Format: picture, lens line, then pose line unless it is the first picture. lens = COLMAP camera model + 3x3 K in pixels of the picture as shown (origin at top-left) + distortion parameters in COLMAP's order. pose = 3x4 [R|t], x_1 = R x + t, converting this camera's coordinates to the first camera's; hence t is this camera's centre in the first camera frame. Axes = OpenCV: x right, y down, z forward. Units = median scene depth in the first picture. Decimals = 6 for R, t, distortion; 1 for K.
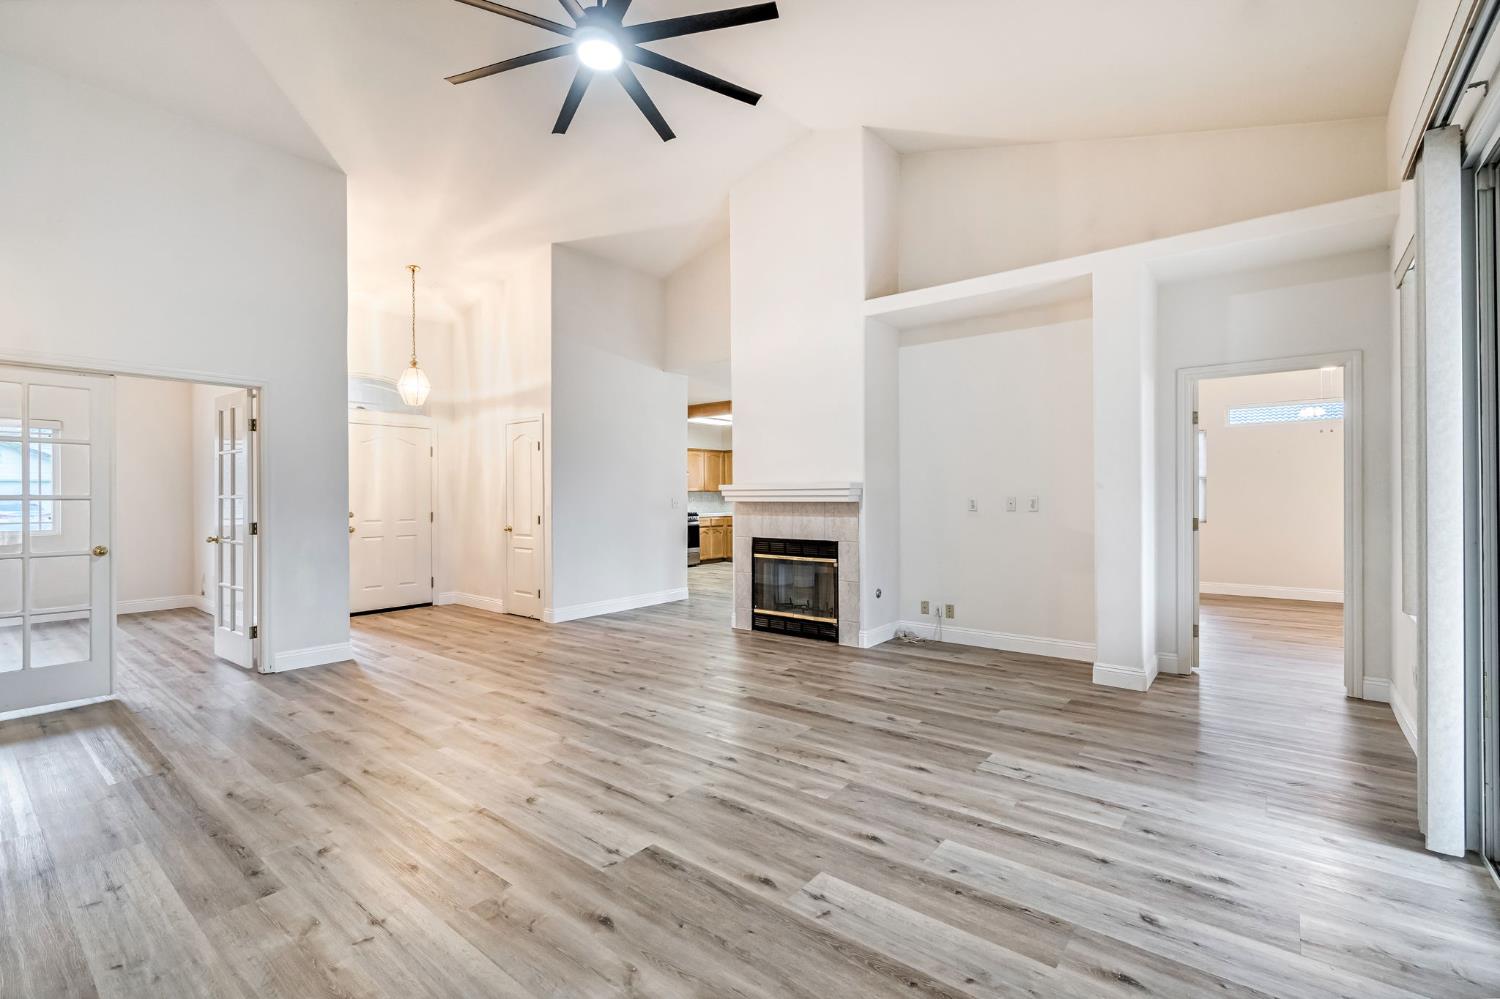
lens RADIAL K [[644.4, 0, 734.1], [0, 644.4, 493.8], [0, 0, 1]] dist [-0.002299, 0.000418]
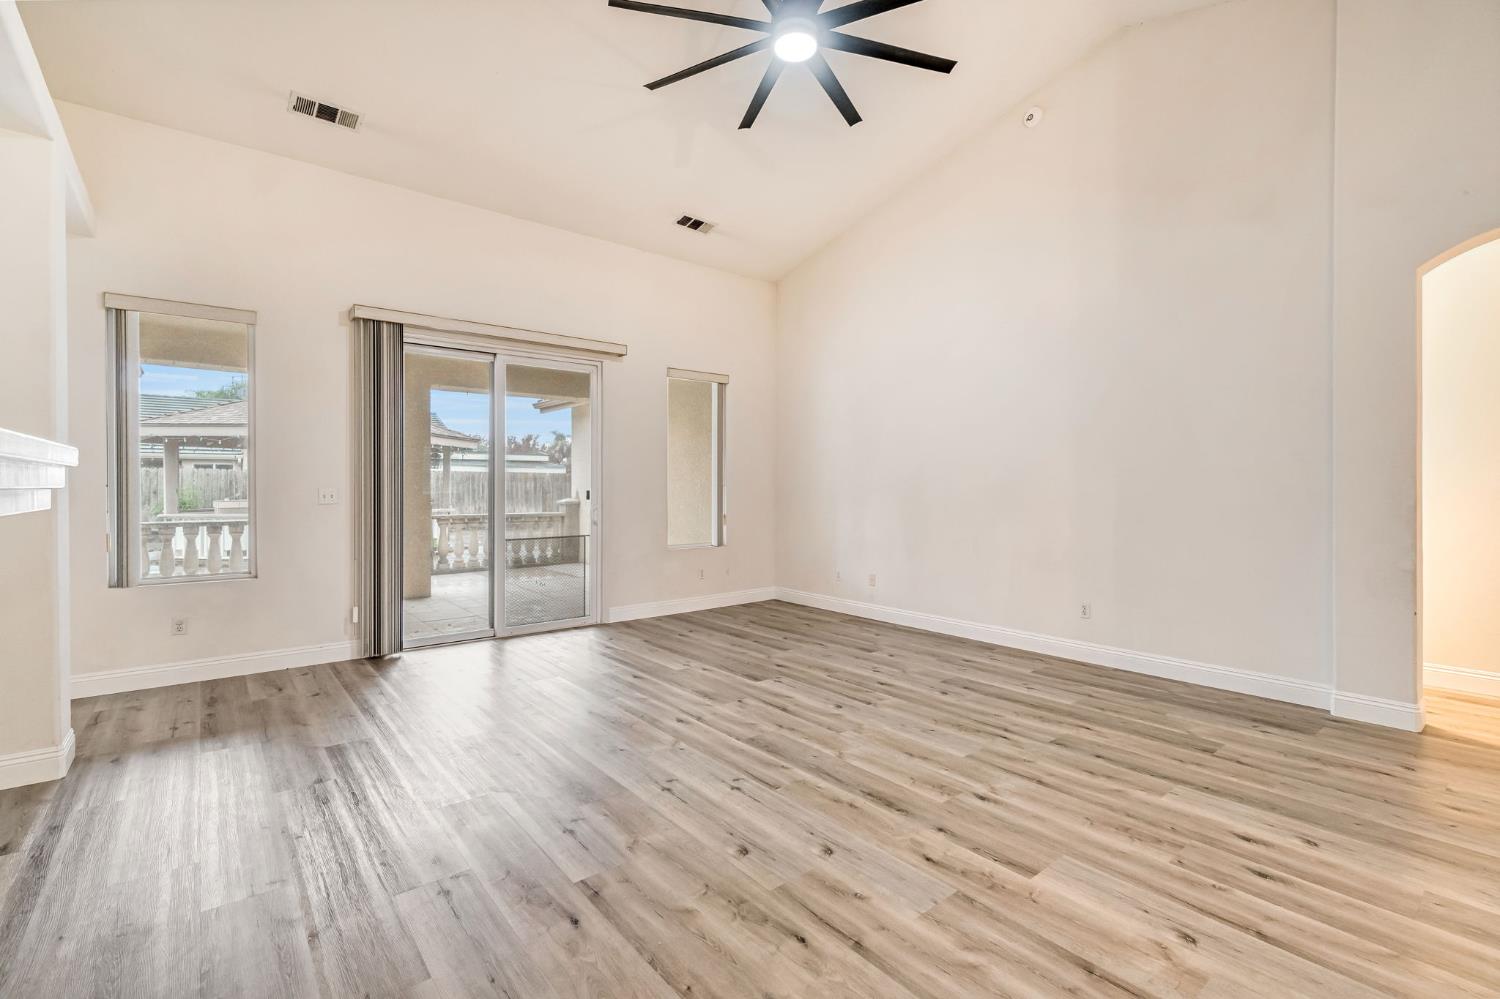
lens RADIAL K [[695.8, 0, 748.1], [0, 695.8, 489.4], [0, 0, 1]] dist [0.005403, -0.001947]
pose [[-0.981151, 0.002242, 0.193231, -0.346956], [0.002367, 0.999997, 0.000418, 0.004755], [-0.193230, 0.000867, -0.981153, 2.099928]]
